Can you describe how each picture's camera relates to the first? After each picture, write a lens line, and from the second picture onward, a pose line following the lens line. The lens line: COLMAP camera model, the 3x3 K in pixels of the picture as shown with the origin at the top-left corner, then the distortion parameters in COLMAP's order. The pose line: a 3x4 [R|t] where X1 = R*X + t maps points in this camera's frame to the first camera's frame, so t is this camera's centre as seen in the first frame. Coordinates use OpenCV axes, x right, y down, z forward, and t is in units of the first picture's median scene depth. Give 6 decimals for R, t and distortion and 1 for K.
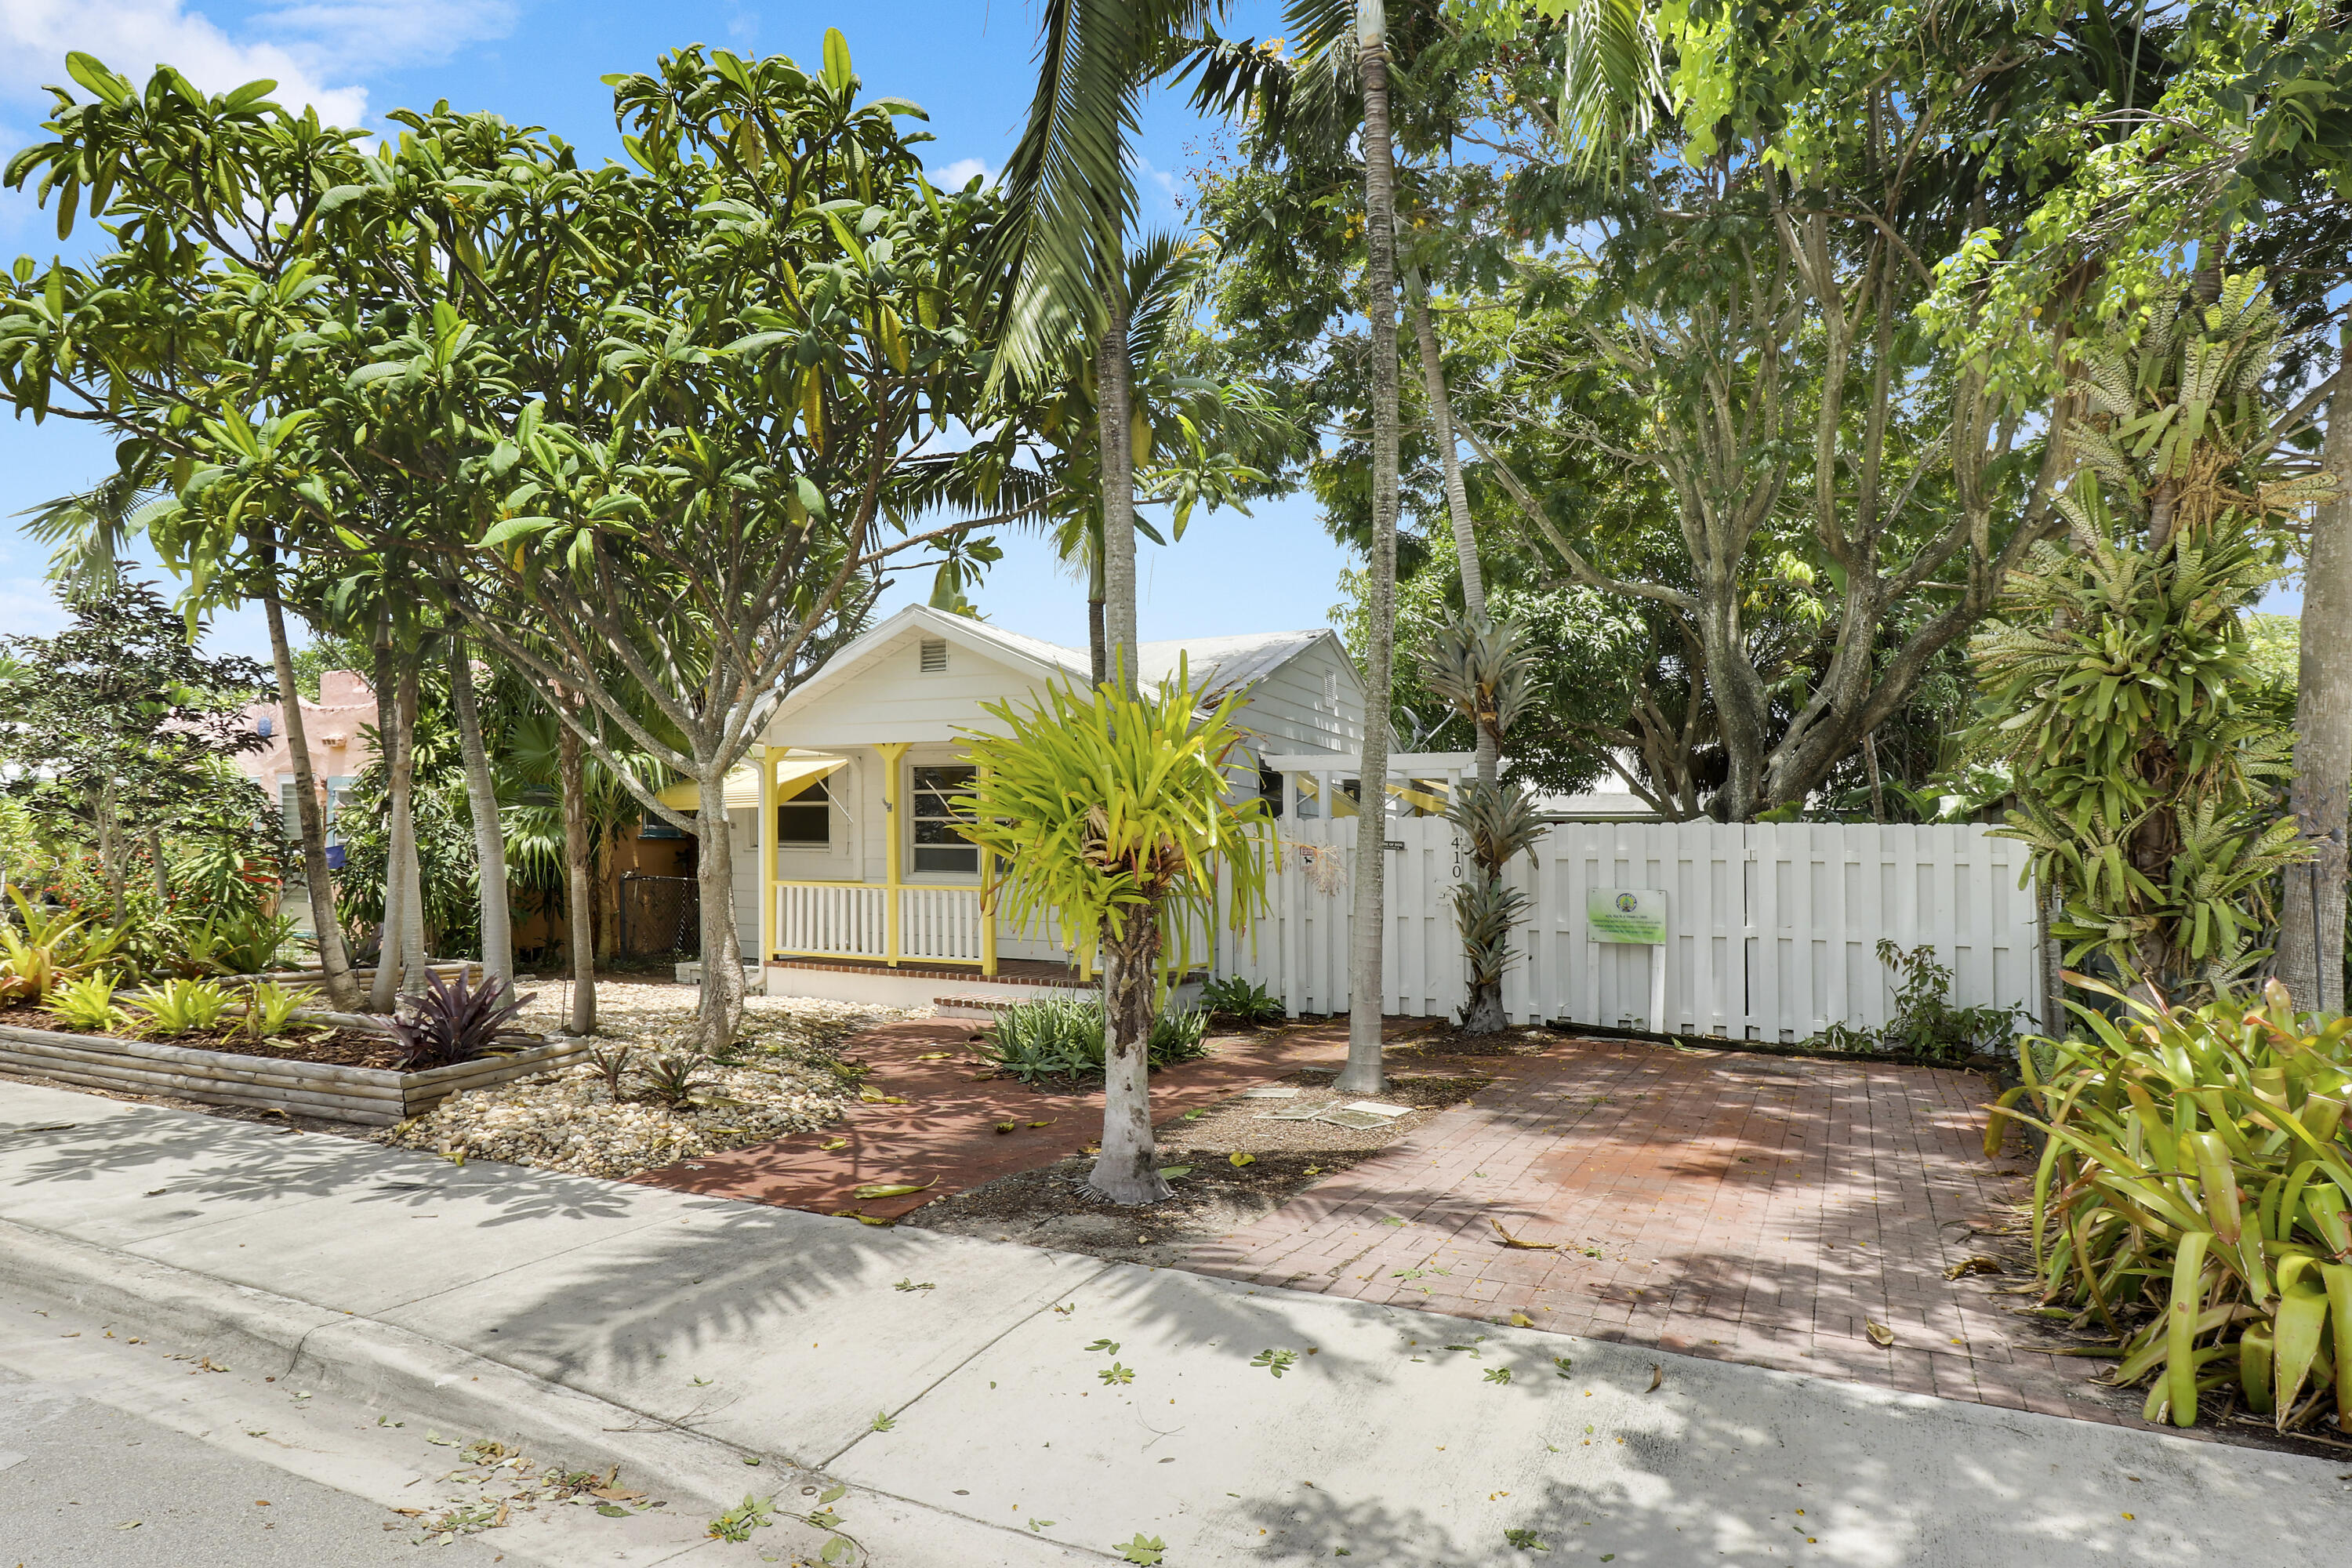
lens RADIAL K [[1147.6, 0, 1186.4], [0, 1147.6, 786.4], [0, 0, 1]] dist [0.001062, 0.000893]
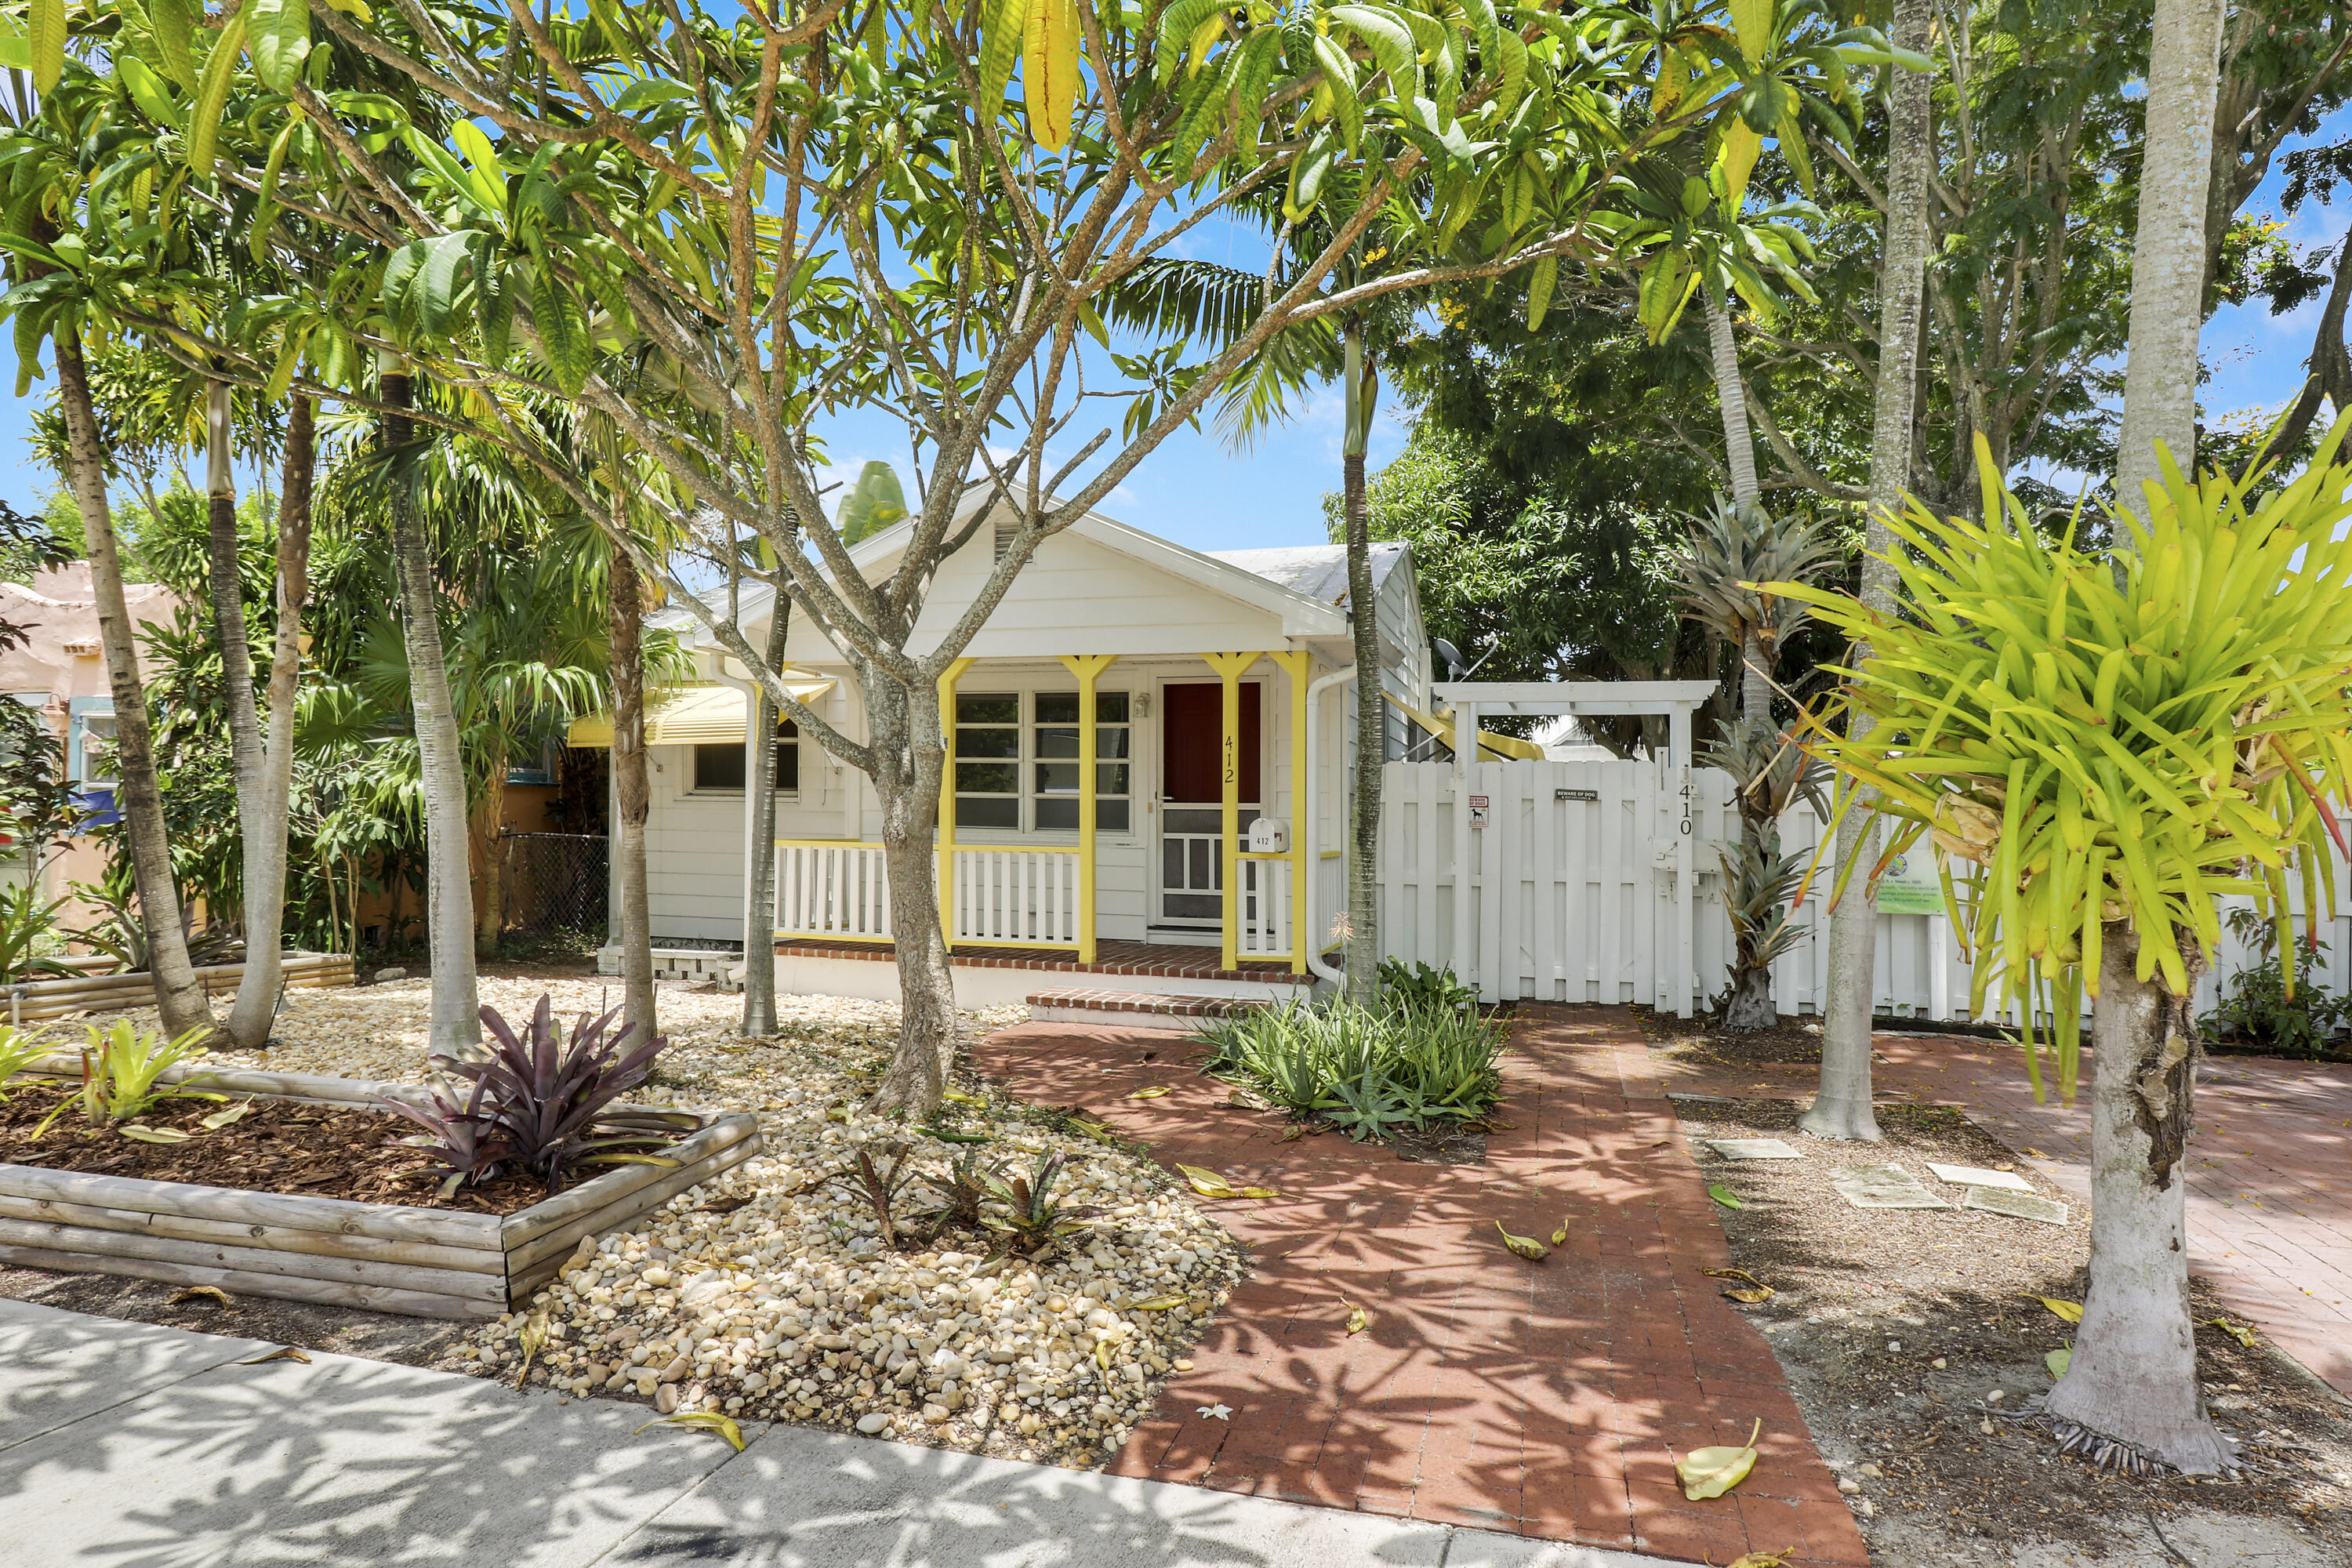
lens RADIAL K [[1195.6, 0, 1204.3], [0, 1195.6, 743.4], [0, 0, 1]] dist [-0.000865, -0.001461]
pose [[0.987812, 0.009491, 0.155363, -0.397867], [-0.010451, 0.999931, 0.005362, 0.023490], [-0.155302, -0.006921, 0.987843, 0.364312]]
